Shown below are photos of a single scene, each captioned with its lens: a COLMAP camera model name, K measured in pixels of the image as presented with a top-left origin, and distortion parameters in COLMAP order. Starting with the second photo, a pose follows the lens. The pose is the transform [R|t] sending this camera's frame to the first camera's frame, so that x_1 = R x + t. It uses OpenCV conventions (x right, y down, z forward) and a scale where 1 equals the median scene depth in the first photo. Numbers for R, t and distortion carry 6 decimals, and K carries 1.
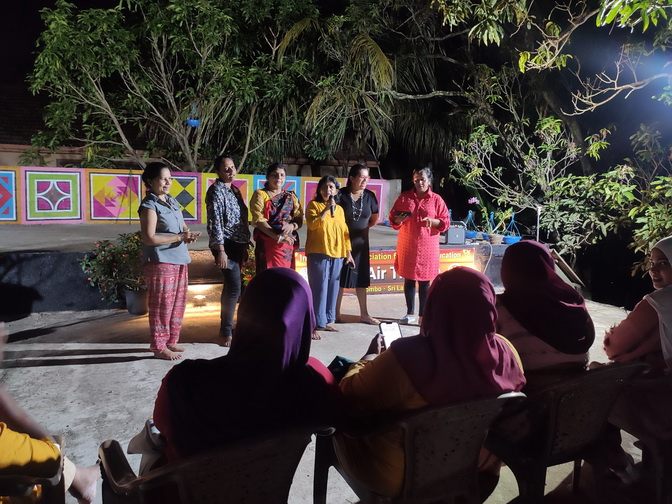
lens RADIAL K [[501.3, 0, 338.0], [0, 501.3, 250.4], [0, 0, 1]] dist [0.074301, -0.108675]
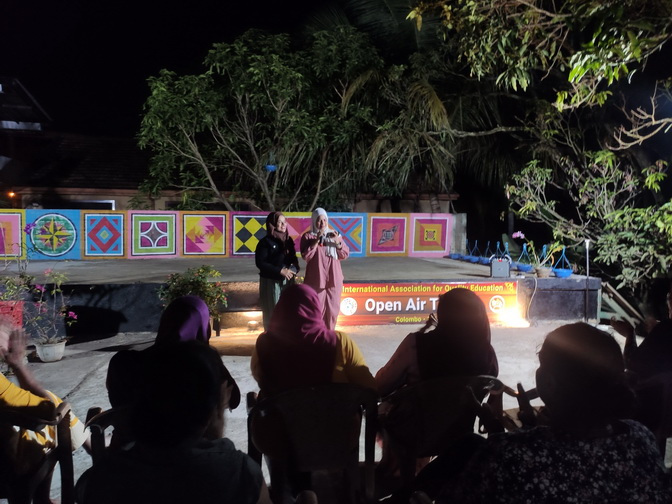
lens RADIAL K [[501.3, 0, 339.6], [0, 501.3, 250.9], [0, 0, 1]] dist [0.074301, -0.108675]
pose [[0.981457, -0.006450, -0.191573, 0.083508], [-0.005391, 0.998110, -0.061224, -0.000983], [0.191606, 0.061121, 0.979567, -0.057391]]
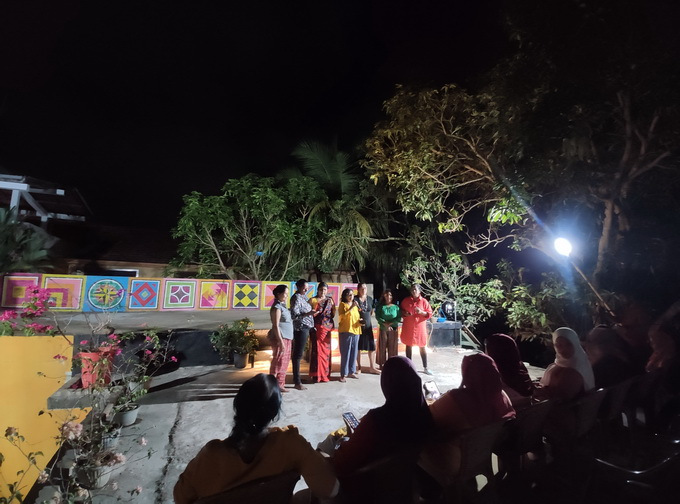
lens RADIAL K [[293.4, 0, 336.8], [0, 293.4, 250.4], [0, 0, 1]] dist [-0.027610, 0.002081]
pose [[0.998892, 0.005221, 0.046778, -0.063386], [0.005871, 0.972247, -0.233884, -0.016586], [-0.046701, 0.233900, 0.971138, -0.042405]]
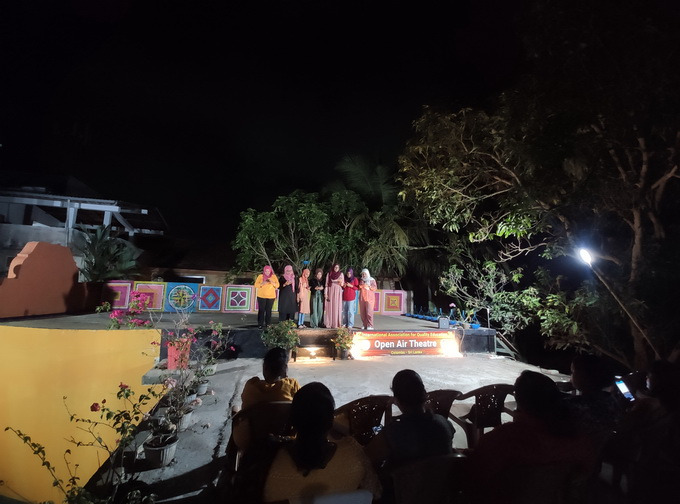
lens RADIAL K [[293.4, 0, 337.6], [0, 293.4, 250.8], [0, 0, 1]] dist [-0.027610, 0.002081]
pose [[0.992189, -0.009617, -0.124374, -0.016888], [-0.021932, 0.968045, -0.249817, -0.009462], [0.122803, 0.250593, 0.960272, -0.126082]]
